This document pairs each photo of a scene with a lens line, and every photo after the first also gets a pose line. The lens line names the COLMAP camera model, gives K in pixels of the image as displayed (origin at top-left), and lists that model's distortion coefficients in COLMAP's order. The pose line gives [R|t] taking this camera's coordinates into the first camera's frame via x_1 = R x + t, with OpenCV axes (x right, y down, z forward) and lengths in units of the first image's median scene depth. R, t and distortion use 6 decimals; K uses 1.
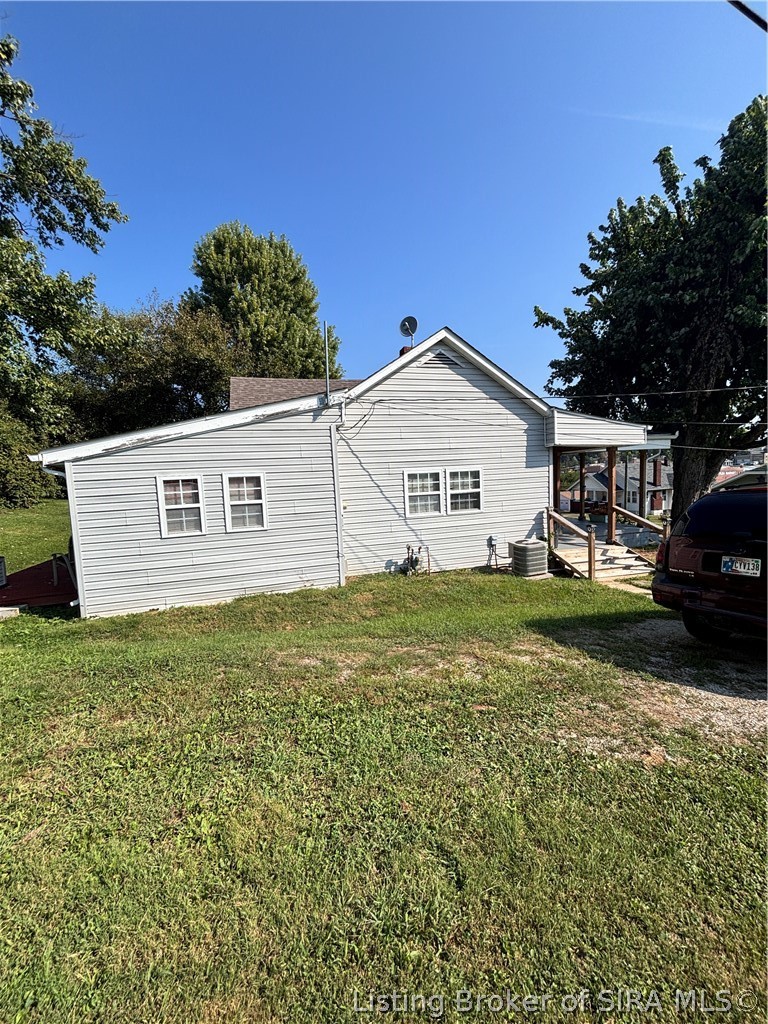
lens RADIAL K [[414.9, 0, 384.0], [0, 414.9, 512.0], [0, 0, 1]] dist [0.028558, -0.034156]
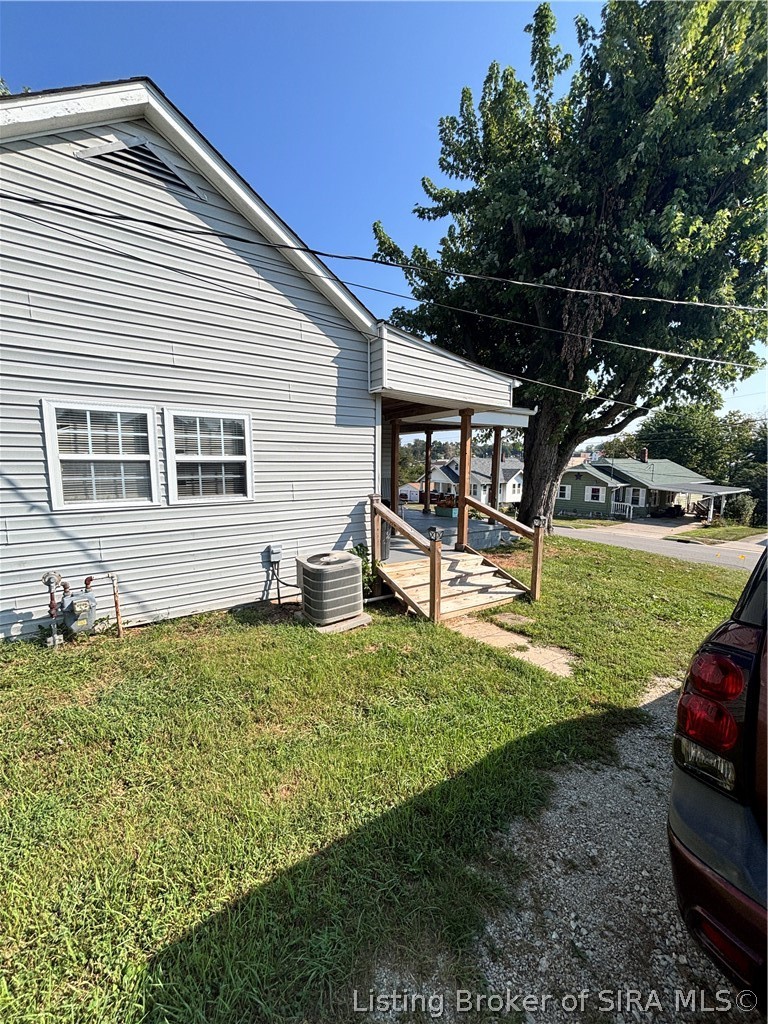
lens RADIAL K [[414.9, 0, 384.0], [0, 414.9, 512.0], [0, 0, 1]] dist [0.028558, -0.034156]
pose [[0.944551, 0.010711, 0.328191, 0.221047], [-0.018020, 0.999653, 0.019238, 0.000910], [-0.327871, -0.024085, 0.944416, 0.443220]]
